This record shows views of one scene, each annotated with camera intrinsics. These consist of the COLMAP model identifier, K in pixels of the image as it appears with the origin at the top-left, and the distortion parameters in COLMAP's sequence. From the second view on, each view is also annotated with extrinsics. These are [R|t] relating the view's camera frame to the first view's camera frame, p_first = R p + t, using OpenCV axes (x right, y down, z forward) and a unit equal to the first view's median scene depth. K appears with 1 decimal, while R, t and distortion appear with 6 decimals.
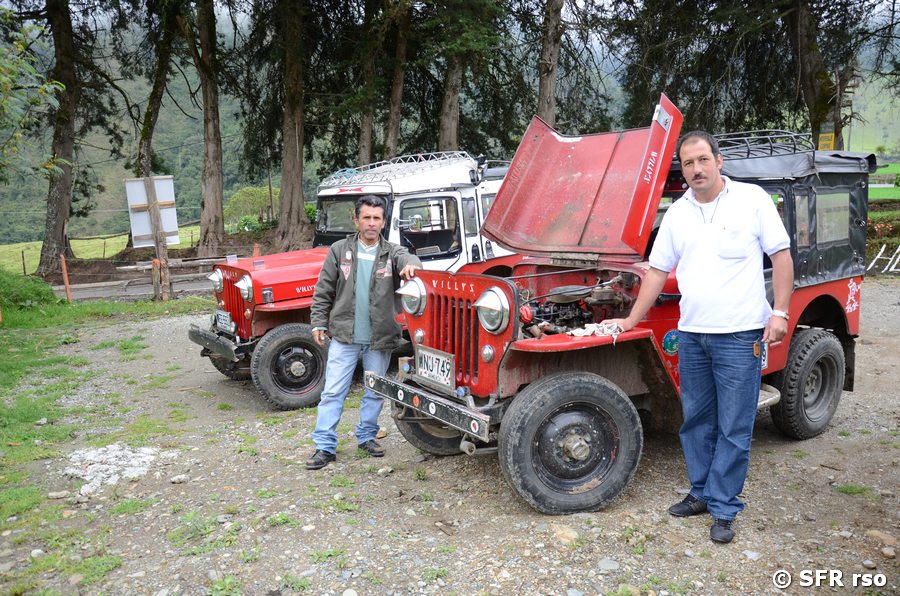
lens RADIAL K [[689.4, 0, 449.9], [0, 689.4, 309.6], [0, 0, 1]] dist [-0.145484, 0.115580]
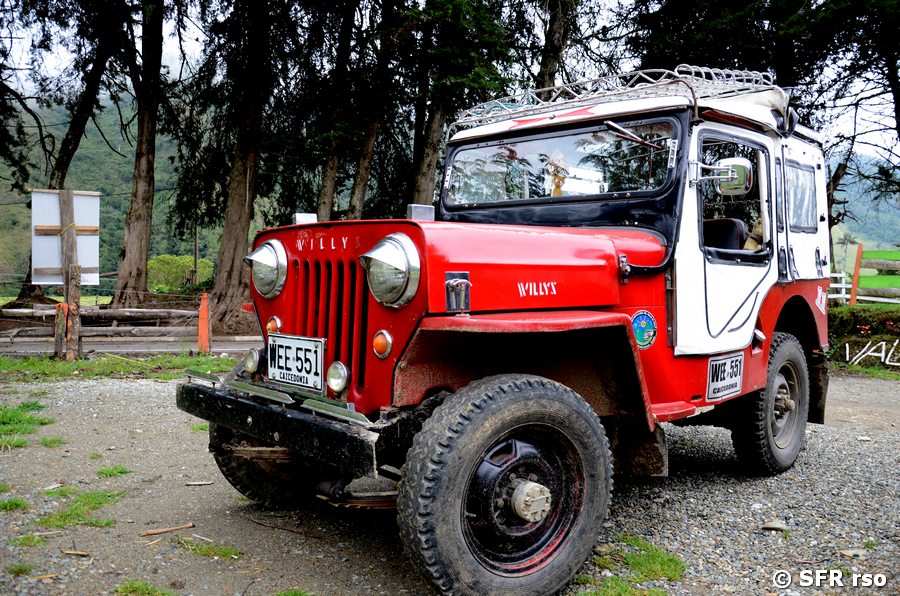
lens RADIAL K [[689.4, 0, 449.9], [0, 689.4, 309.6], [0, 0, 1]] dist [-0.145484, 0.115580]
pose [[0.988912, 0.066818, 0.132623, -0.076567], [-0.047557, 0.988518, -0.143422, 0.009767], [-0.140684, 0.135524, 0.980735, 0.154904]]
